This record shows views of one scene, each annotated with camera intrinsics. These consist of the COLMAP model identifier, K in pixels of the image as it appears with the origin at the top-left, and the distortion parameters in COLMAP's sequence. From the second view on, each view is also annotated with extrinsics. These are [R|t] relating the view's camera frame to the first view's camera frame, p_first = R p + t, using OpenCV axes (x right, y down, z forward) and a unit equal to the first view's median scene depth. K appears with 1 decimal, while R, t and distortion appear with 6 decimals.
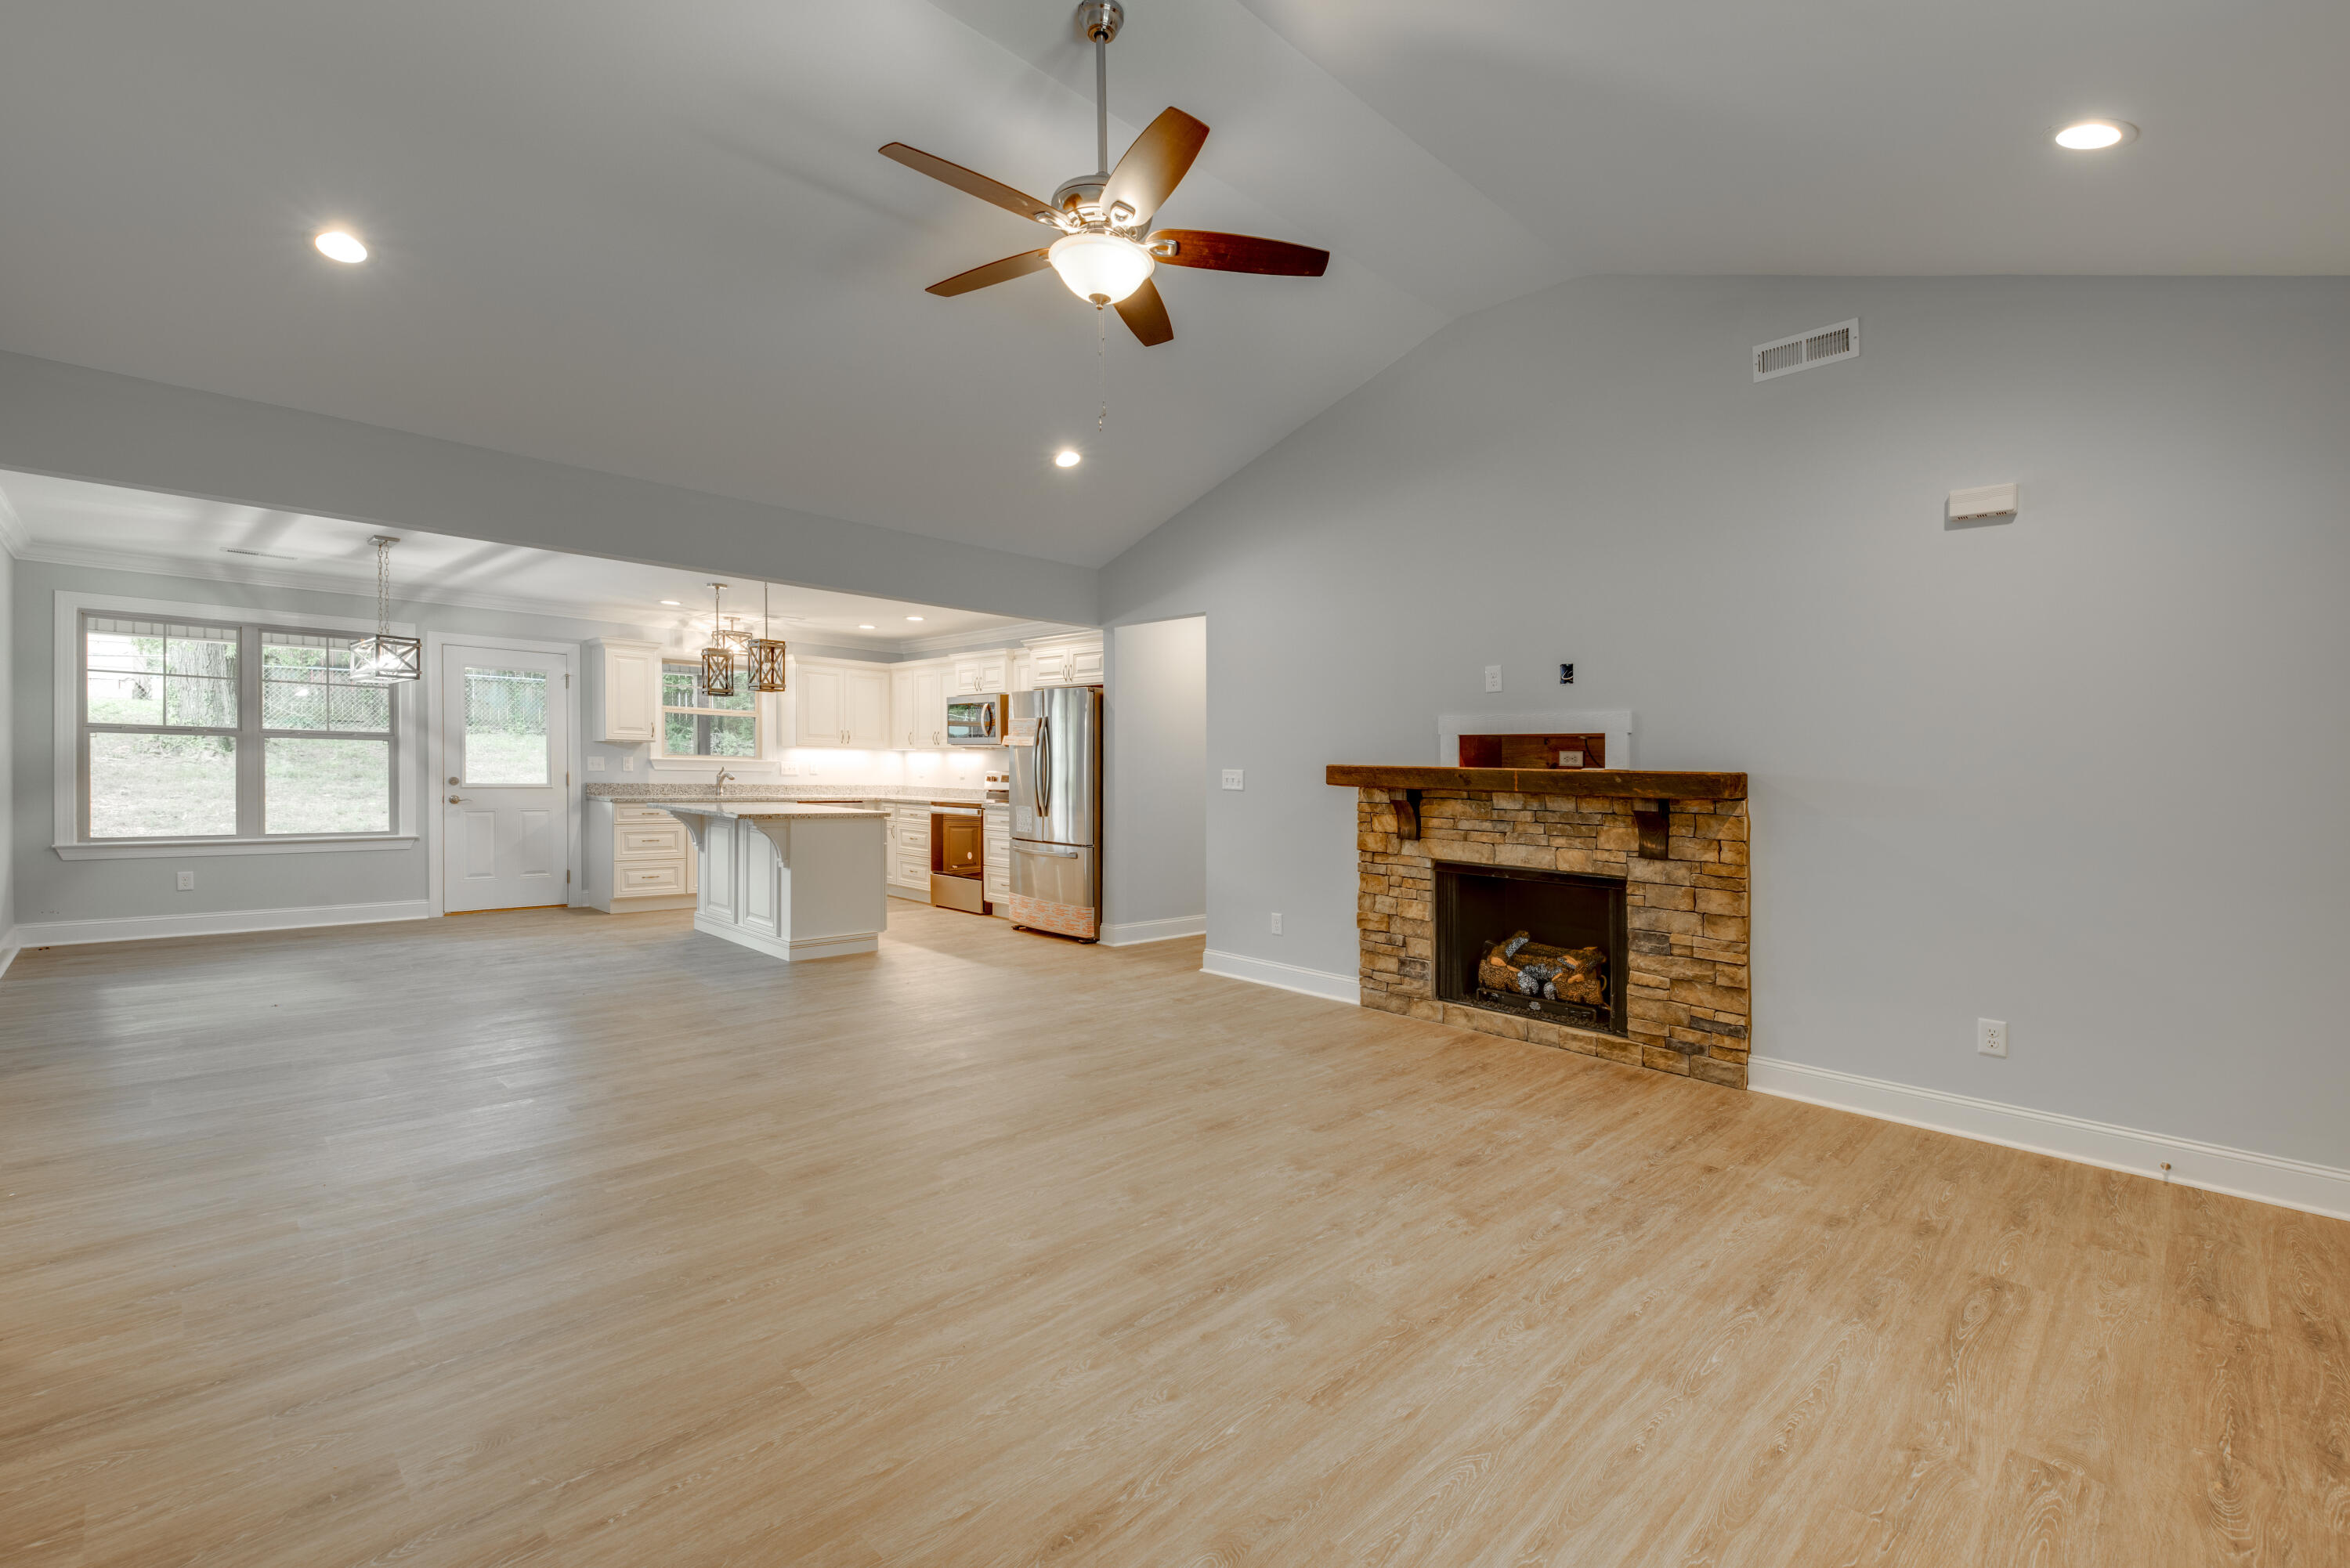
lens RADIAL K [[1000.1, 0, 1180.7], [0, 1000.1, 792.1], [0, 0, 1]] dist [0.018287, -0.003952]
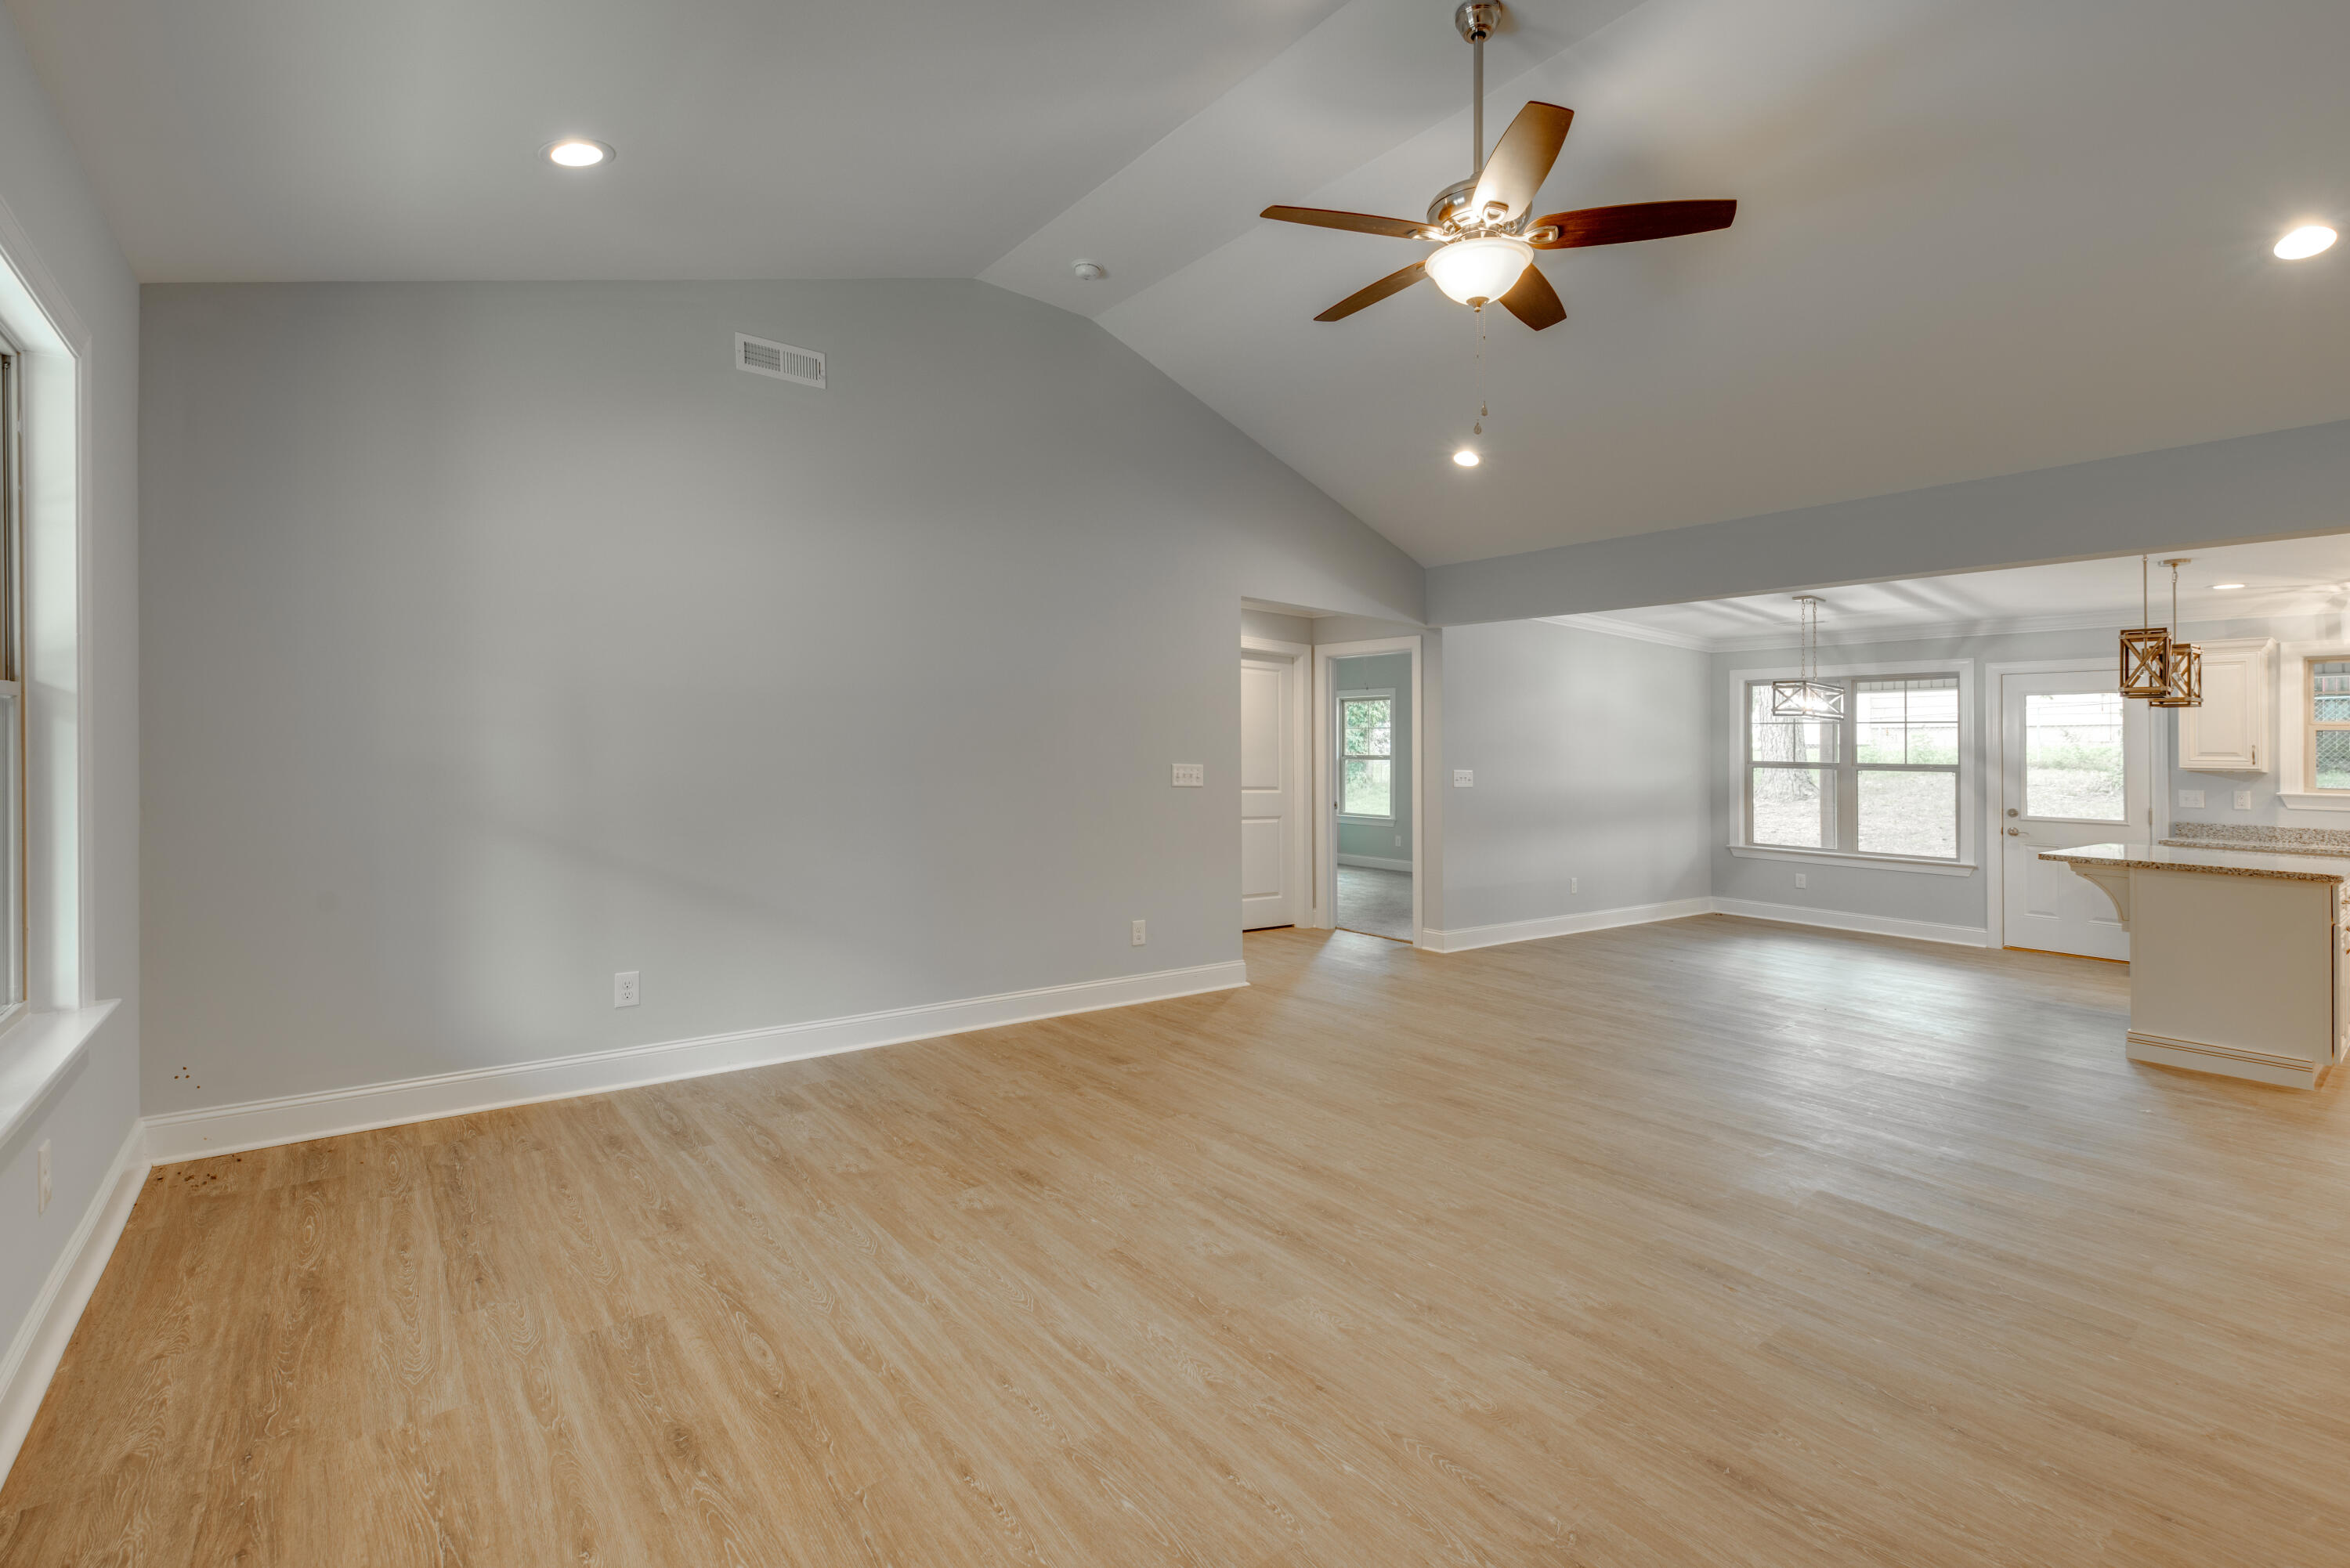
lens RADIAL K [[1050.3, 0, 1201.1], [0, 1050.3, 782.4], [0, 0, 1]] dist [0.021656, -0.000089]
pose [[-0.094541, -0.003165, -0.995516, 0.623374], [-0.054088, 0.998534, 0.001962, 0.000056], [0.994051, 0.054031, -0.094573, 0.513030]]
